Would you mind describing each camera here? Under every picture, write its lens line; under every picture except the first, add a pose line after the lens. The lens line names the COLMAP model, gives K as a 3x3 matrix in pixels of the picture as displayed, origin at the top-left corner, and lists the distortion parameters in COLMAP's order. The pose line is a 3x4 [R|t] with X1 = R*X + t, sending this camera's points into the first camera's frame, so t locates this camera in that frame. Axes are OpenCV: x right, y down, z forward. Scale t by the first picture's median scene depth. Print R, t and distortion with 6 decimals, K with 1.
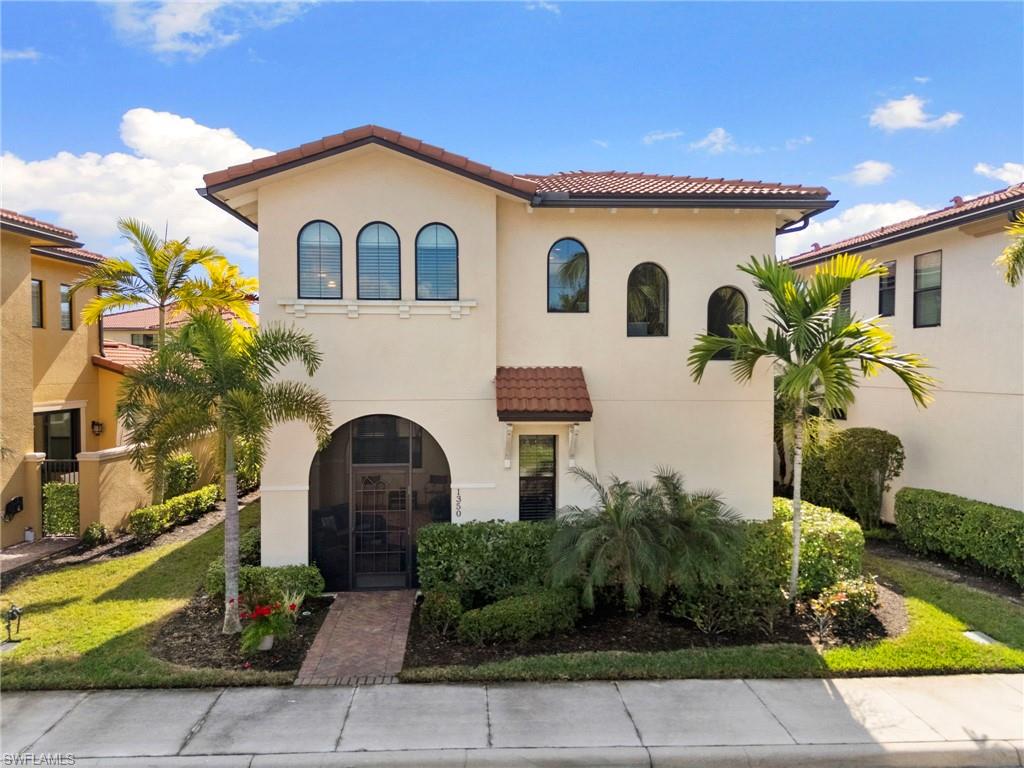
lens RADIAL K [[745.8, 0, 515.8], [0, 745.8, 385.2], [0, 0, 1]] dist [0.044358, -0.021631]
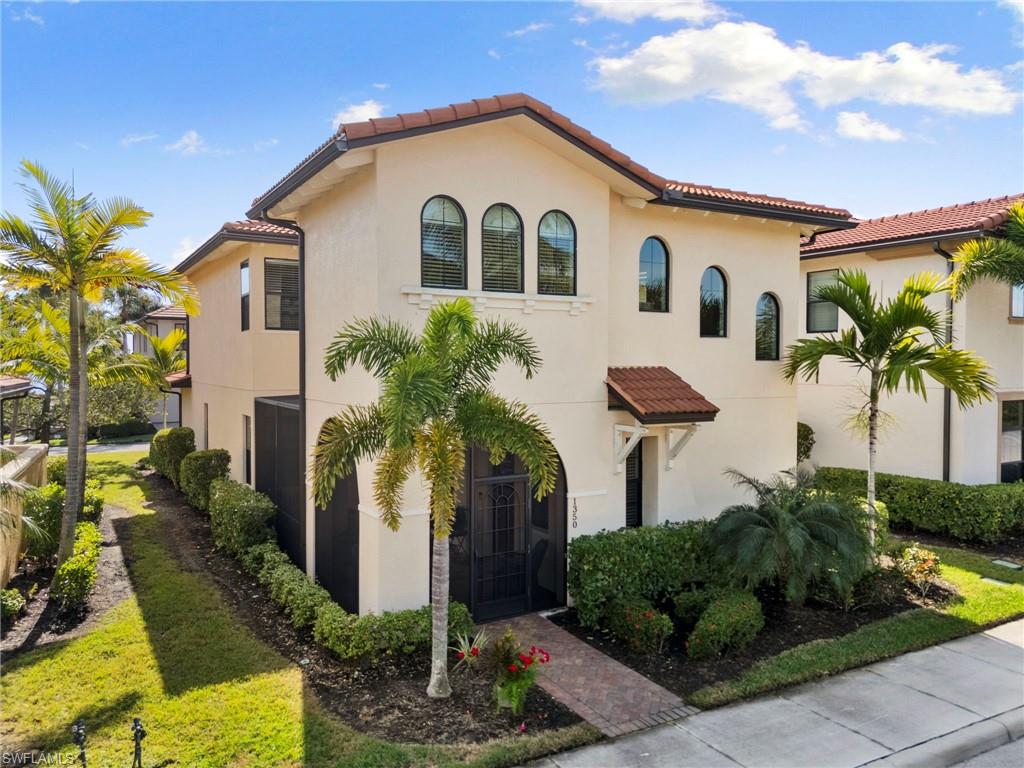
lens RADIAL K [[745.8, 0, 514.2], [0, 745.8, 385.7], [0, 0, 1]] dist [0.044358, -0.021631]
pose [[0.892916, -0.013025, 0.450035, -0.605459], [0.010179, 0.999910, 0.008743, -0.011389], [-0.450109, -0.003226, 0.892968, 0.216776]]
